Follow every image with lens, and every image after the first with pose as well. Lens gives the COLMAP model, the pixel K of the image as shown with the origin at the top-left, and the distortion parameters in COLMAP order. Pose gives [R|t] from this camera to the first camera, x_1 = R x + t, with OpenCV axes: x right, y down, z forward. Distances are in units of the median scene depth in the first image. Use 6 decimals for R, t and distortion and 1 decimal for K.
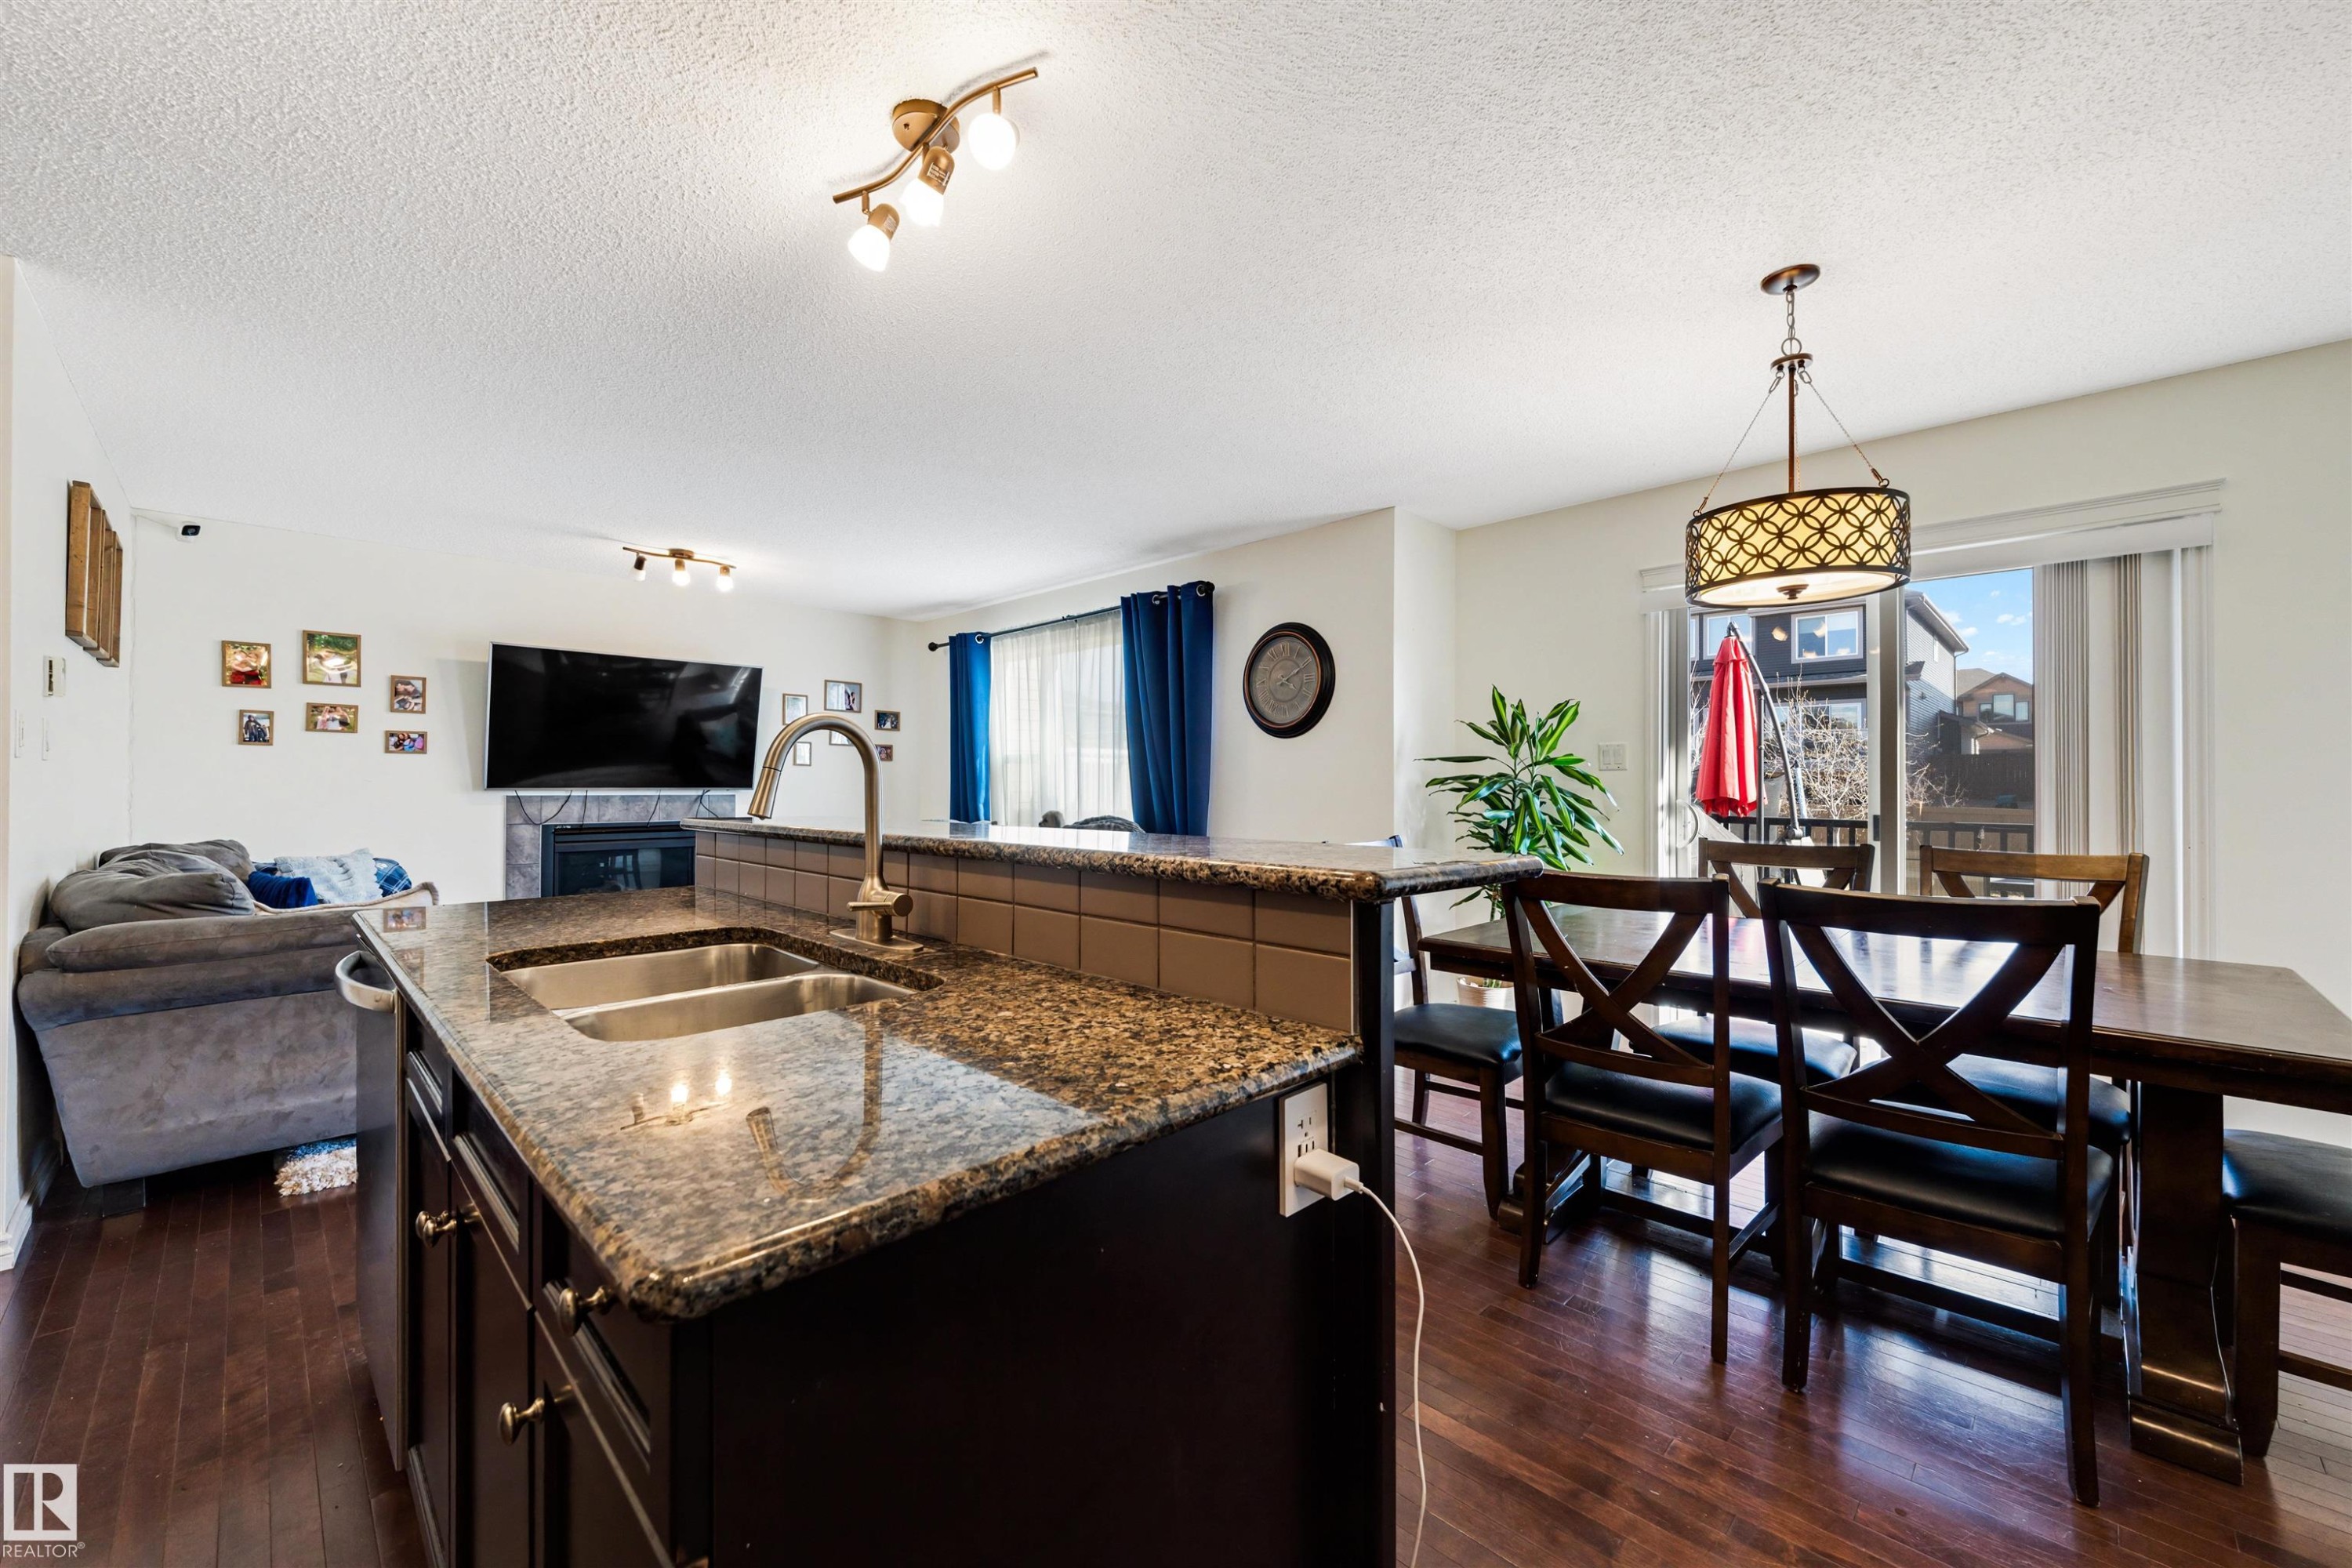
lens RADIAL K [[924.0, 0, 1184.3], [0, 924.0, 790.3], [0, 0, 1]] dist [0.022260, -0.000500]
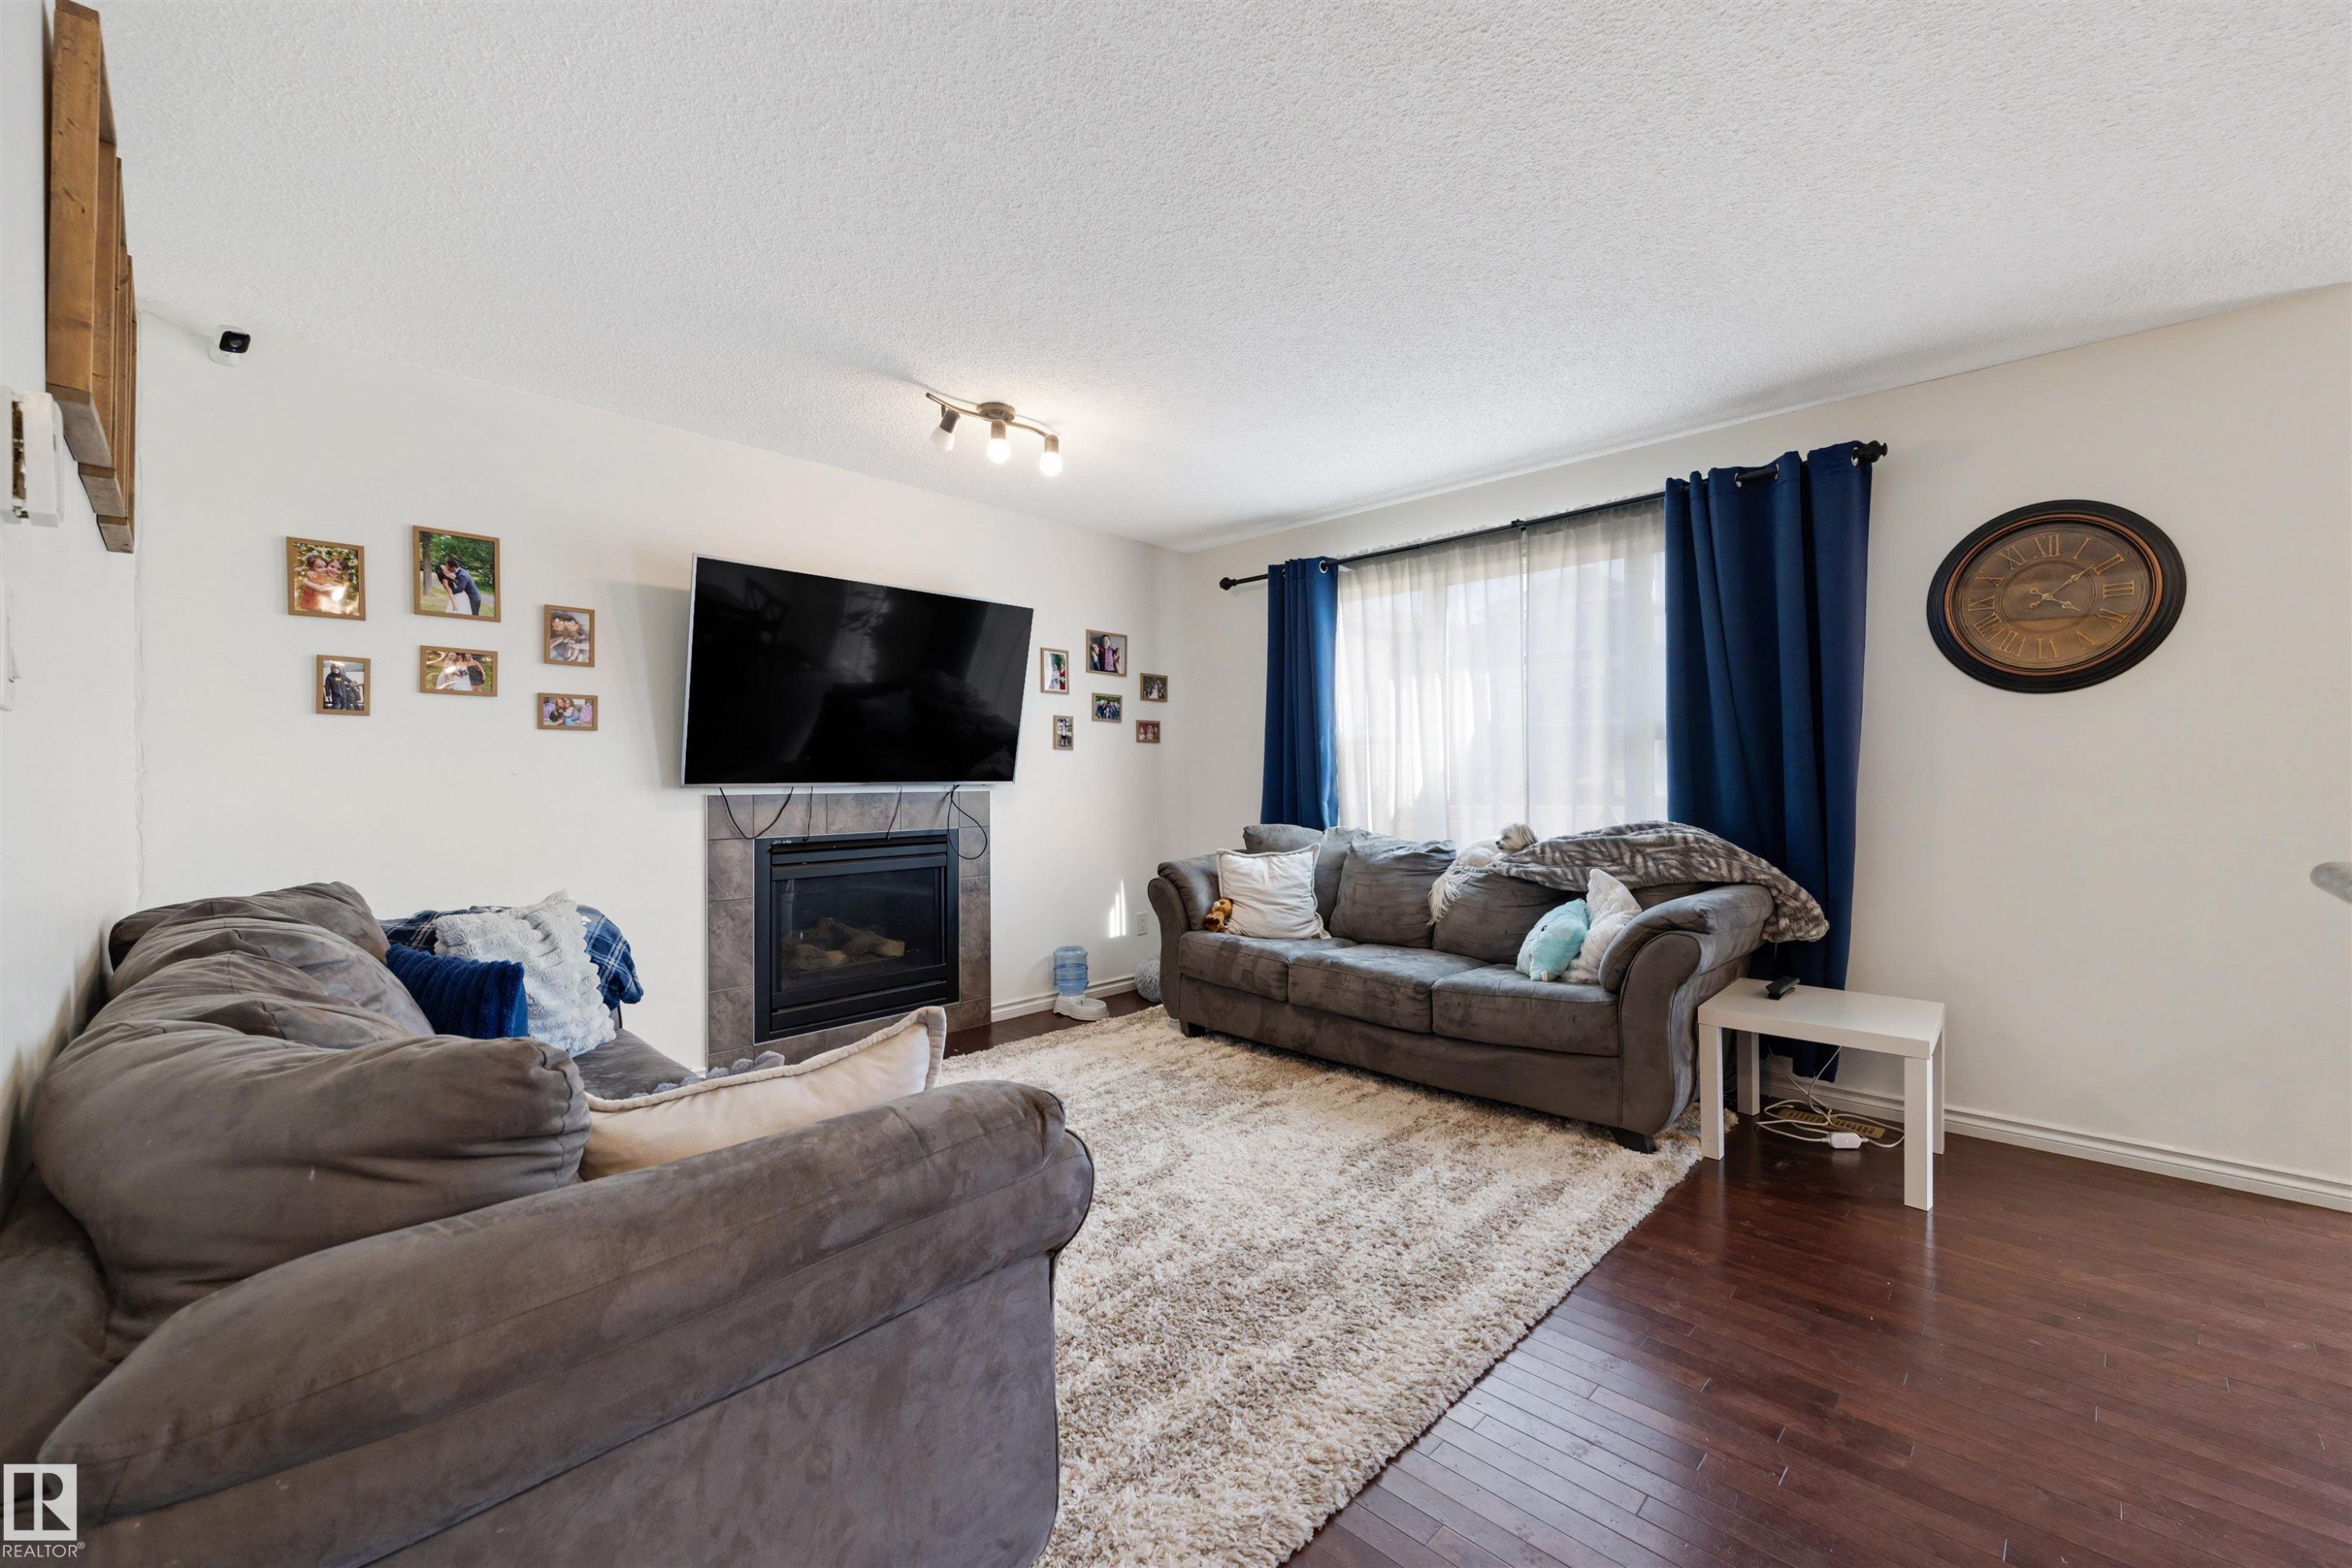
lens RADIAL K [[924.0, 0, 1161.5], [0, 924.0, 783.8], [0, 0, 1]] dist [0.022260, -0.000500]
pose [[0.999779, -0.006634, 0.019951, -0.440812], [0.006593, 0.999976, 0.002106, -0.001596], [-0.019964, -0.001974, 0.999799, 0.363731]]
